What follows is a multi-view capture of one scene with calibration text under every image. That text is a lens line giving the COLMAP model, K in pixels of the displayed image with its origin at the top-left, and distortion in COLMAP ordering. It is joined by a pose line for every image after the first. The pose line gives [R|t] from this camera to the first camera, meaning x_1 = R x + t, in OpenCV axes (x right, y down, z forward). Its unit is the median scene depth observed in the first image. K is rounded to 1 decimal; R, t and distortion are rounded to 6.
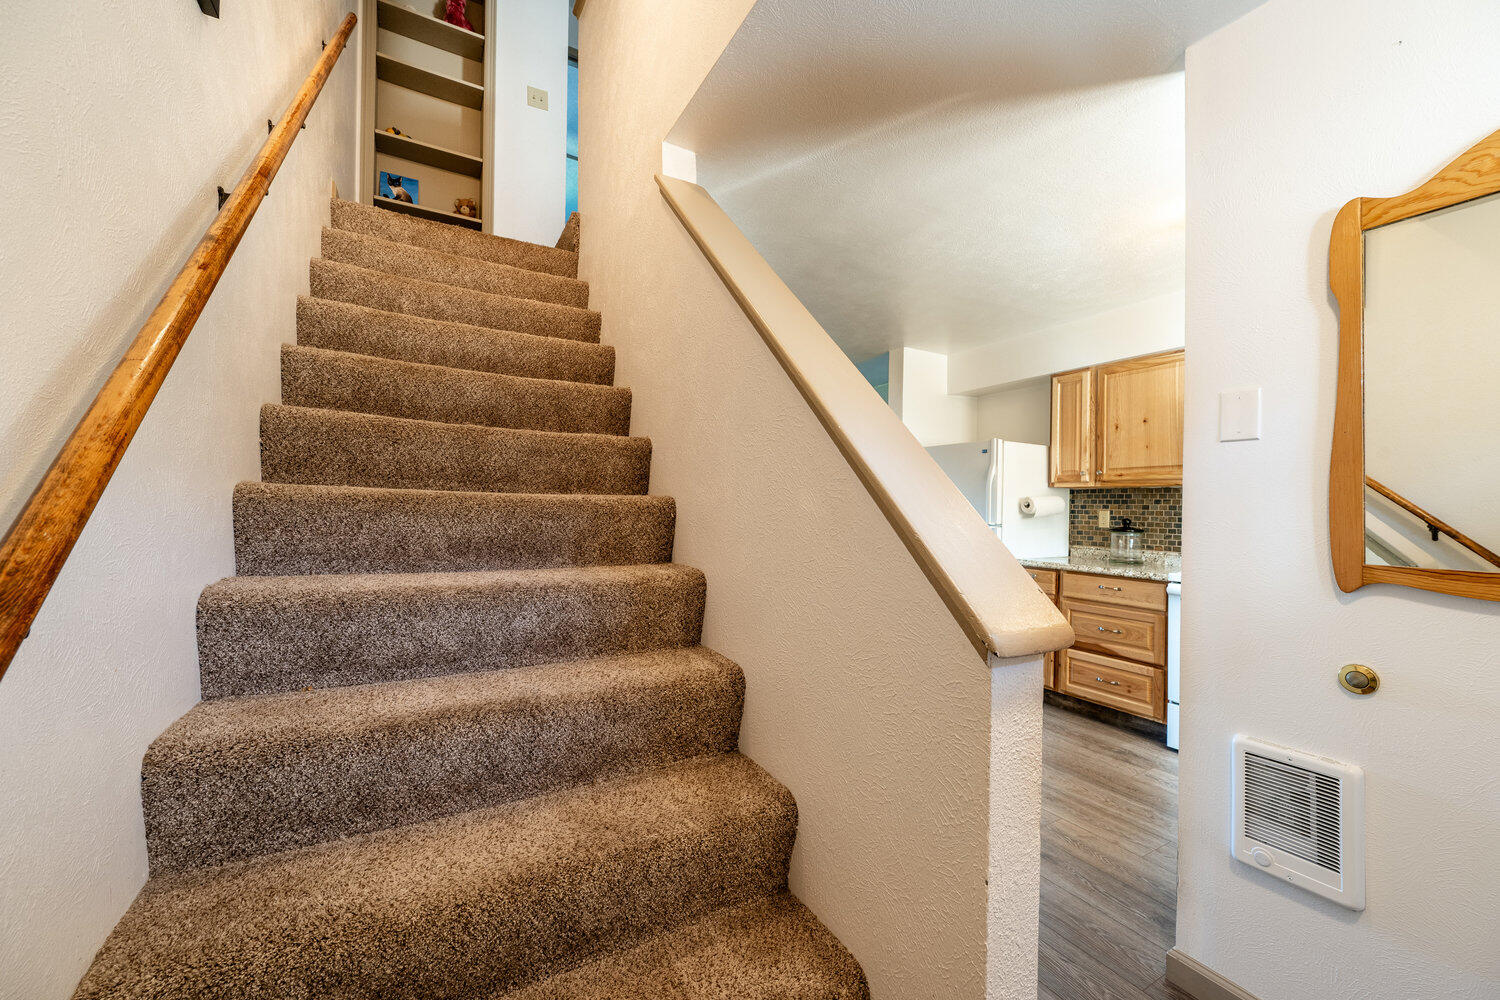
lens RADIAL K [[587.5, 0, 752.4], [0, 587.5, 503.7], [0, 0, 1]] dist [-0.001447, -0.000104]
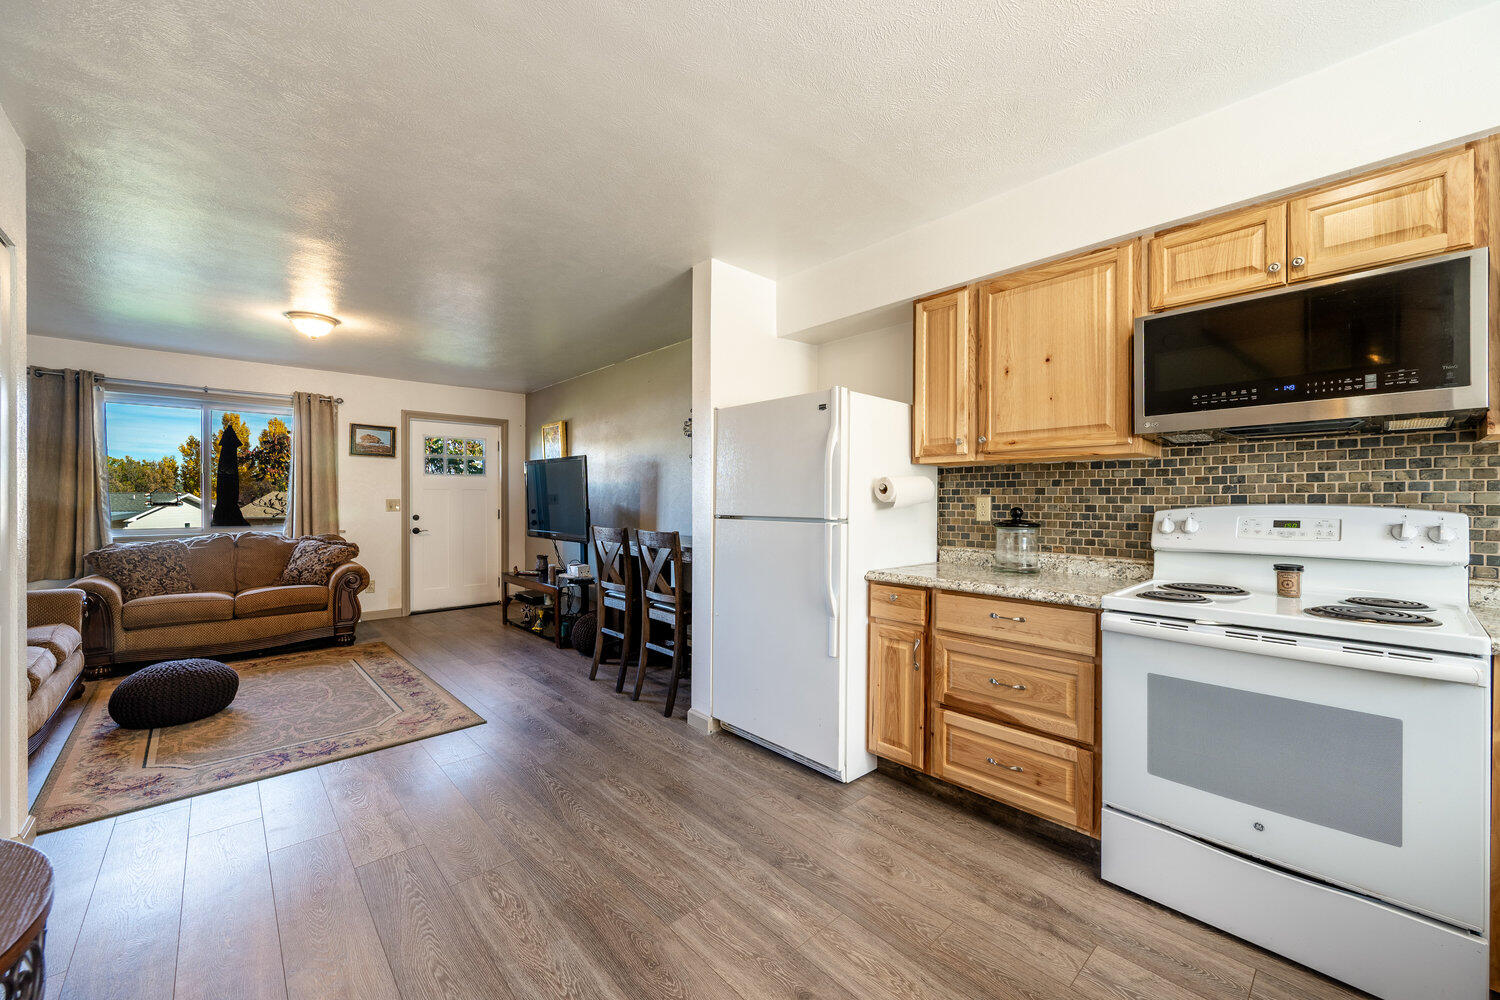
lens RADIAL K [[587.5, 0, 754.2], [0, 587.5, 502.5], [0, 0, 1]] dist [-0.001447, -0.000104]
pose [[0.973176, -0.010747, 0.229810, 0.178980], [0.009169, 0.999927, 0.007930, 0.011187], [-0.229879, -0.005610, 0.973203, 0.400958]]
